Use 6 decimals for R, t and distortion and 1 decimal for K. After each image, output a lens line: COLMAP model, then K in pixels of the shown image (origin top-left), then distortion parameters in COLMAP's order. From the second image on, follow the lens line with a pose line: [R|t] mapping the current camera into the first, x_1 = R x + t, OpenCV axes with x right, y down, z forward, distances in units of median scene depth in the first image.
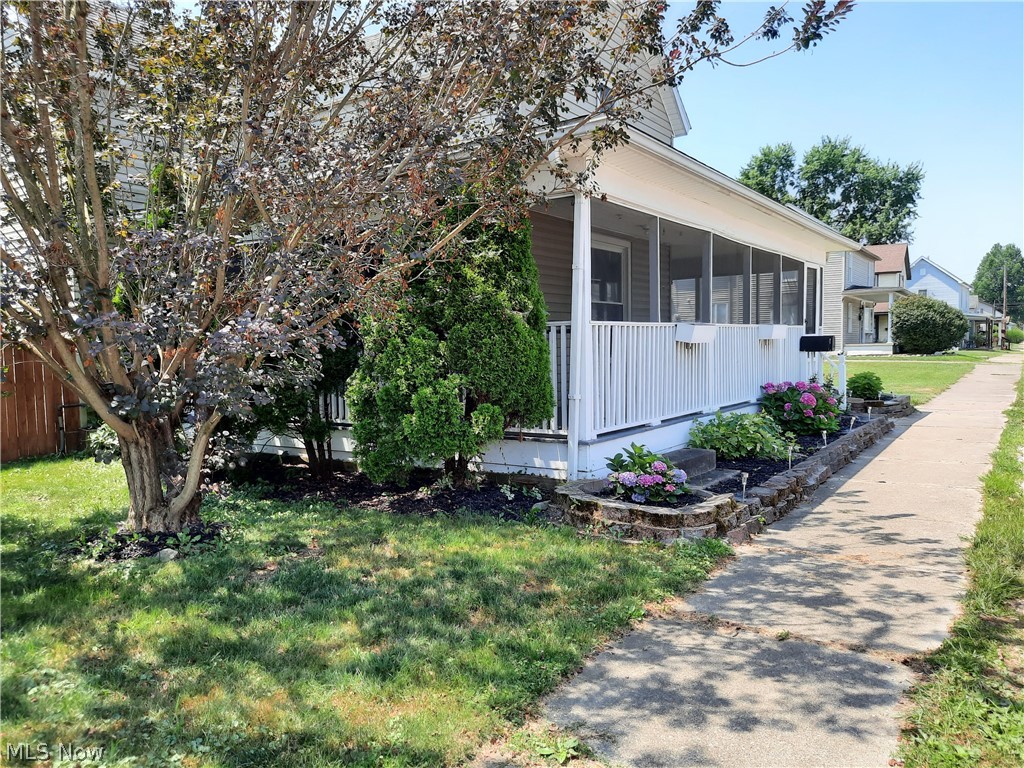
lens RADIAL K [[757.2, 0, 506.0], [0, 757.2, 409.6], [0, 0, 1]] dist [0.045954, -0.043082]
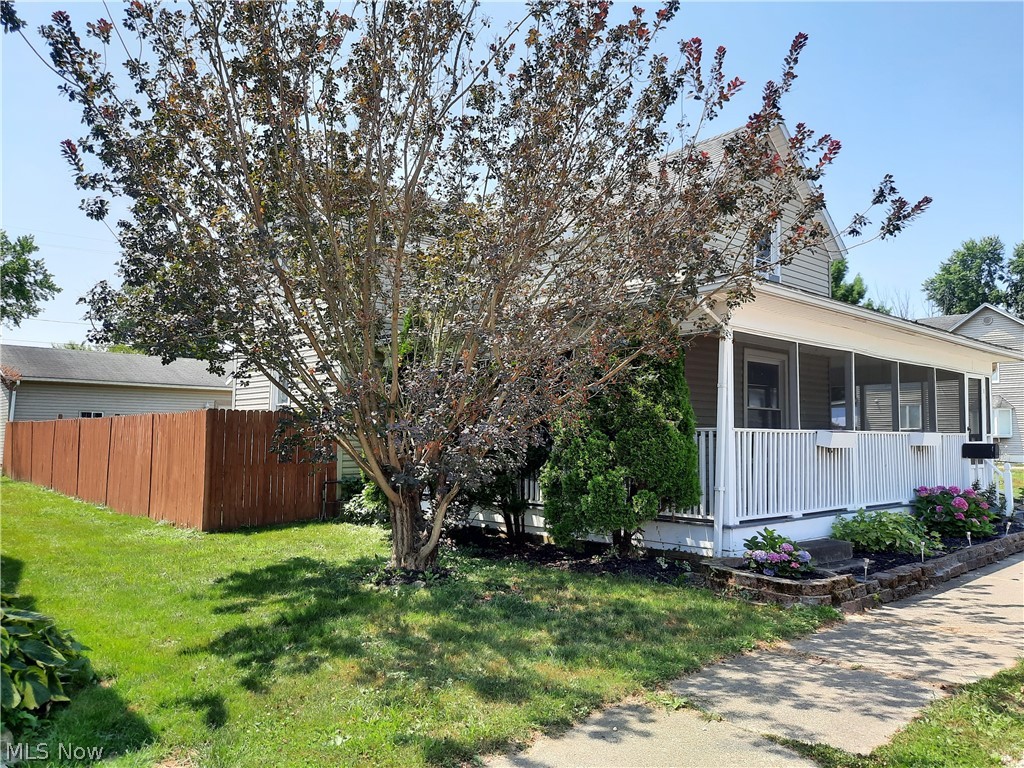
lens RADIAL K [[757.2, 0, 509.6], [0, 757.2, 384.0], [0, 0, 1]] dist [0.045954, -0.043082]
pose [[0.973756, 0.008012, -0.227452, 0.046066], [-0.043490, 0.987516, -0.151399, 0.021302], [0.223400, 0.157318, 0.961948, -0.369668]]
